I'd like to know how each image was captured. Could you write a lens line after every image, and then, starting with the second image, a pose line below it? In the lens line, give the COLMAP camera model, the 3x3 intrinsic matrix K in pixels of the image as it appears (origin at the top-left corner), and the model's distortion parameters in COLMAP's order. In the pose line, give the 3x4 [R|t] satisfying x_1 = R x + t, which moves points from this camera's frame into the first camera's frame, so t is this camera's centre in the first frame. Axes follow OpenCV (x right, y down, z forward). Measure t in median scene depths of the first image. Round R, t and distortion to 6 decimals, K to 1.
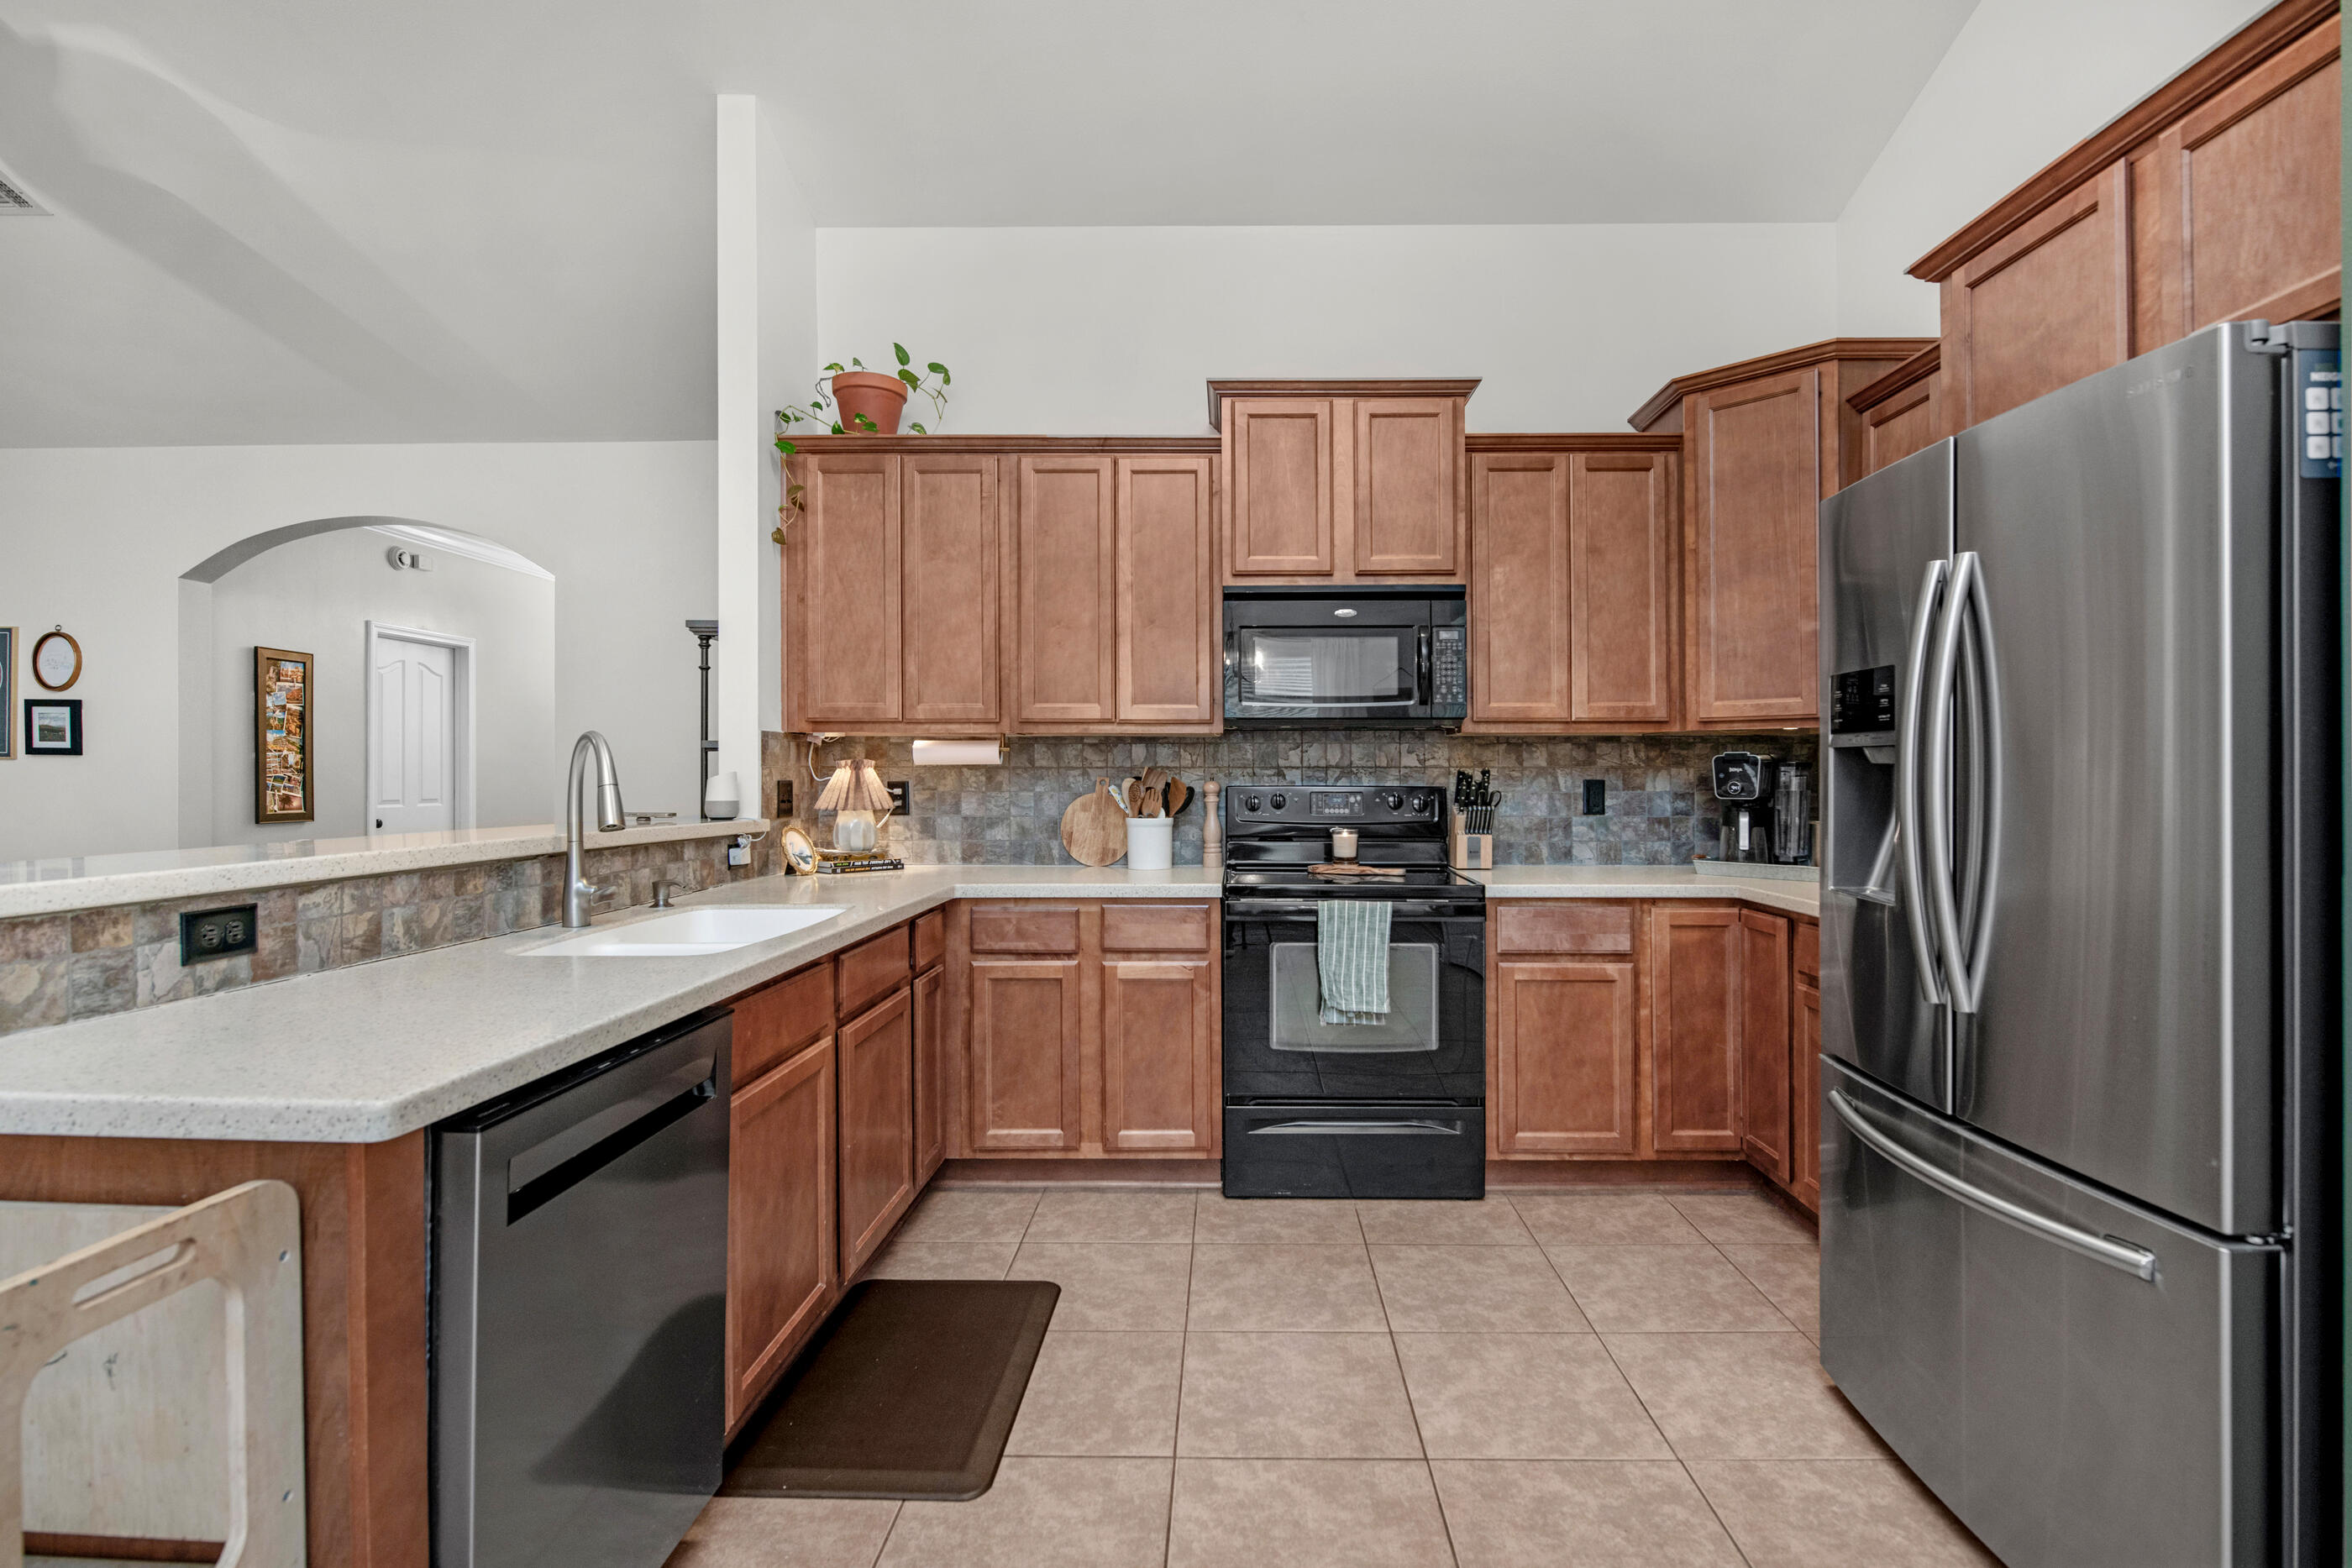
lens RADIAL K [[1079.1, 0, 1185.0], [0, 1079.1, 779.9], [0, 0, 1]] dist [-0.000121, 0.000012]
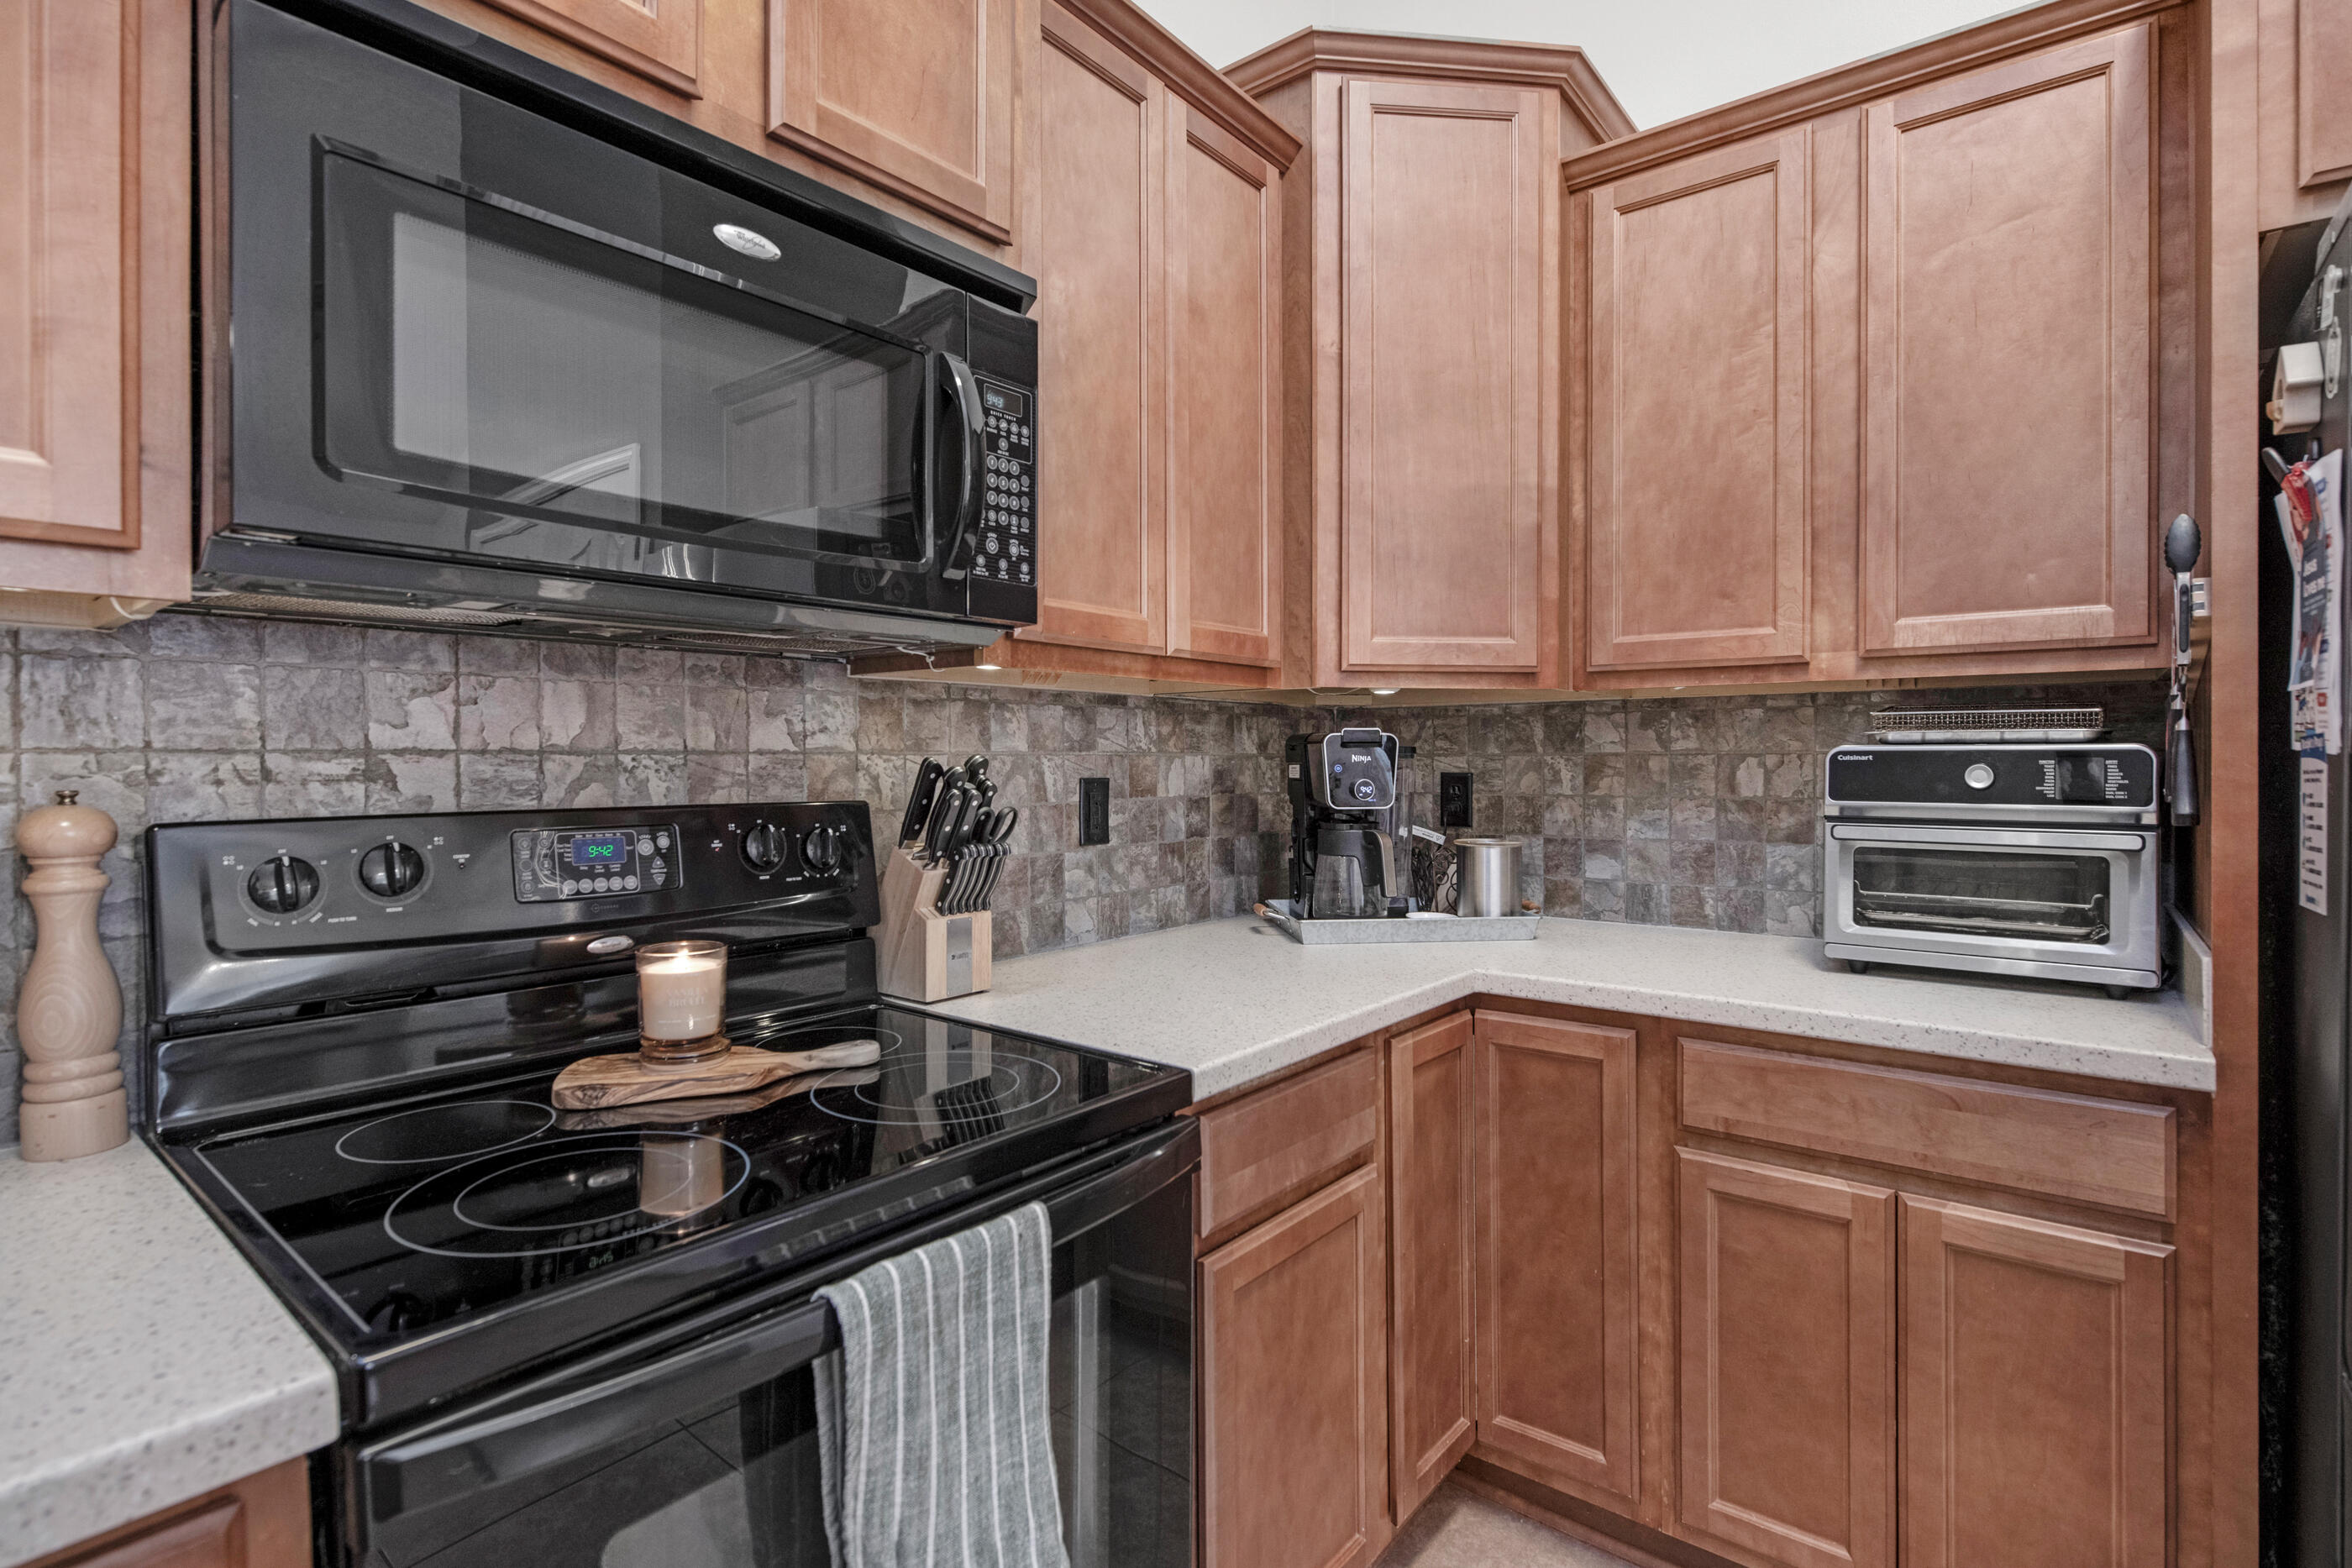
lens RADIAL K [[1130.3, 0, 1176.9], [0, 1130.3, 765.7], [0, 0, 1]] dist [-0.003430, 0.000555]
pose [[0.590117, -0.007259, 0.807285, -0.032825], [0.002786, 0.999972, 0.006956, -0.009473], [-0.807313, -0.001856, 0.590121, 0.651581]]
